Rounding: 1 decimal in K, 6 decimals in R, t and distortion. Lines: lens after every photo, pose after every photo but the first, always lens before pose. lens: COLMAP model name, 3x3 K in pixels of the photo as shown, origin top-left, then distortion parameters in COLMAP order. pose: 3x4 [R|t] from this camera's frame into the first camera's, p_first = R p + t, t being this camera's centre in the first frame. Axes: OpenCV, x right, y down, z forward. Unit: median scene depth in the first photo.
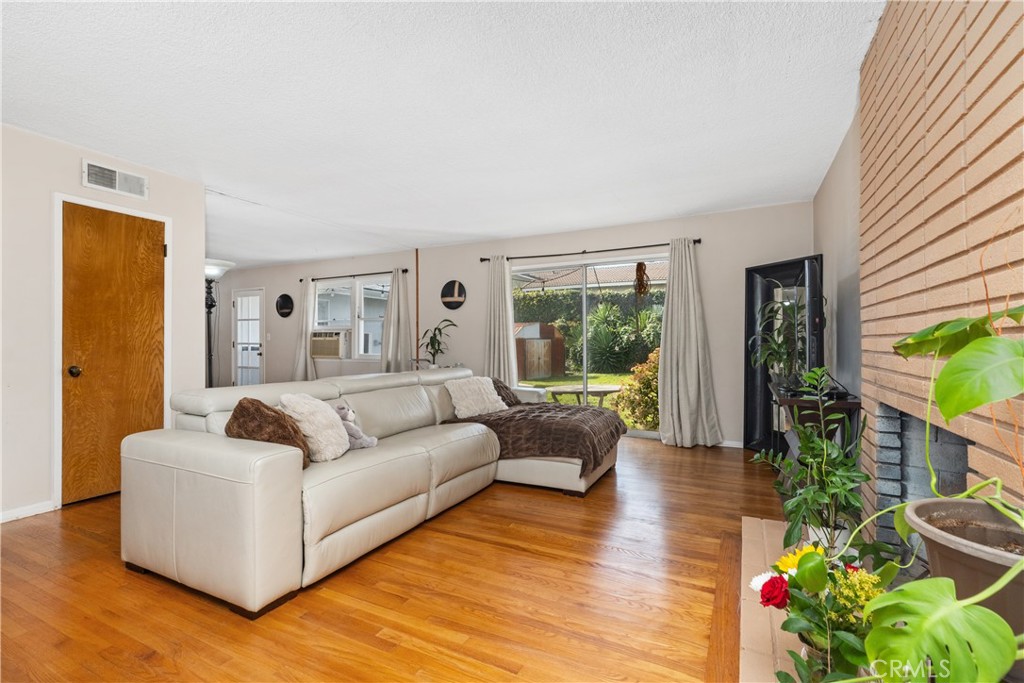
lens RADIAL K [[460.1, 0, 512.0], [0, 460.1, 341.5], [0, 0, 1]] dist [0.004540, 0.000313]
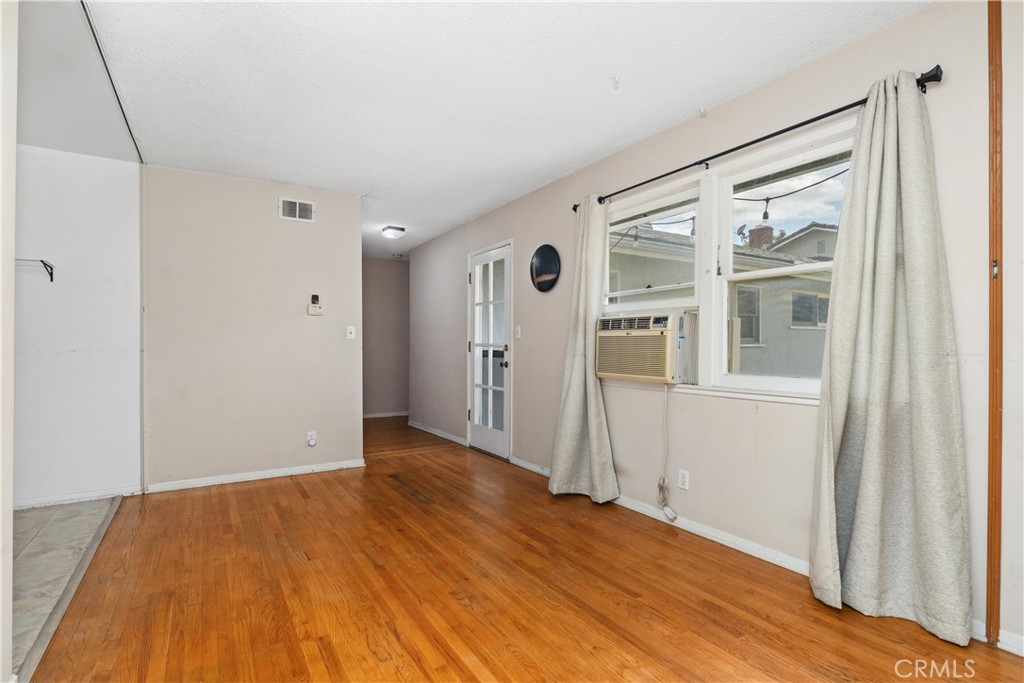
lens RADIAL K [[503.0, 0, 512.0], [0, 503.0, 341.5], [0, 0, 1]] dist [-0.000264, -0.000263]
pose [[0.849872, -0.002055, -0.526986, -0.257927], [-0.000425, 0.999989, -0.004586, 0.003374], [0.526990, 0.004122, 0.849862, 0.563957]]
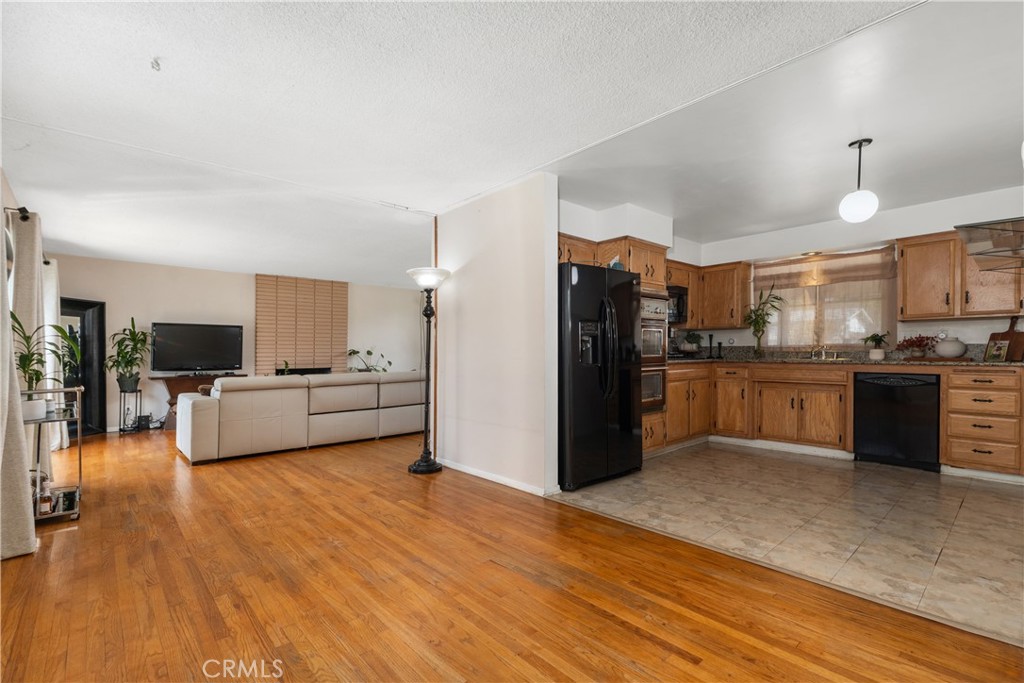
lens RADIAL K [[460.1, 0, 512.0], [0, 460.1, 341.5], [0, 0, 1]] dist [0.004540, 0.000313]
pose [[-0.931642, 0.019985, 0.362828, -0.693041], [0.011358, 0.999600, -0.025895, 0.007776], [-0.363200, -0.020004, -0.931496, 1.083449]]
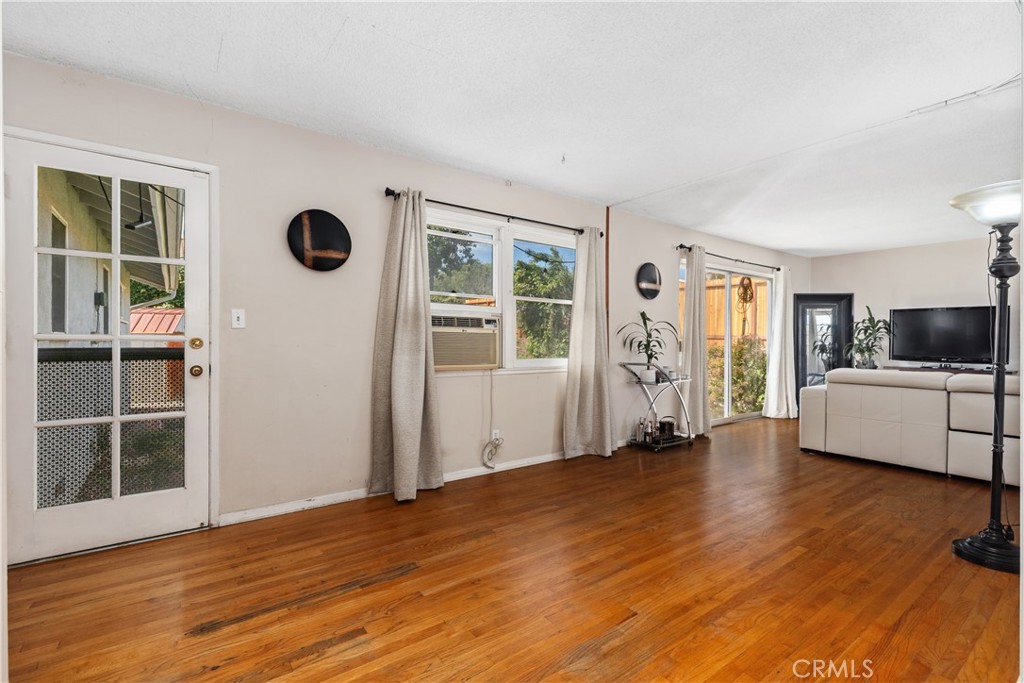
lens RADIAL K [[460.1, 0, 512.0], [0, 460.1, 341.5], [0, 0, 1]] dist [0.004540, 0.000313]
pose [[0.452732, 0.006965, 0.891619, -0.811285], [-0.006737, 0.999968, -0.004391, 0.007494], [-0.891621, -0.004019, 0.452765, 0.733003]]
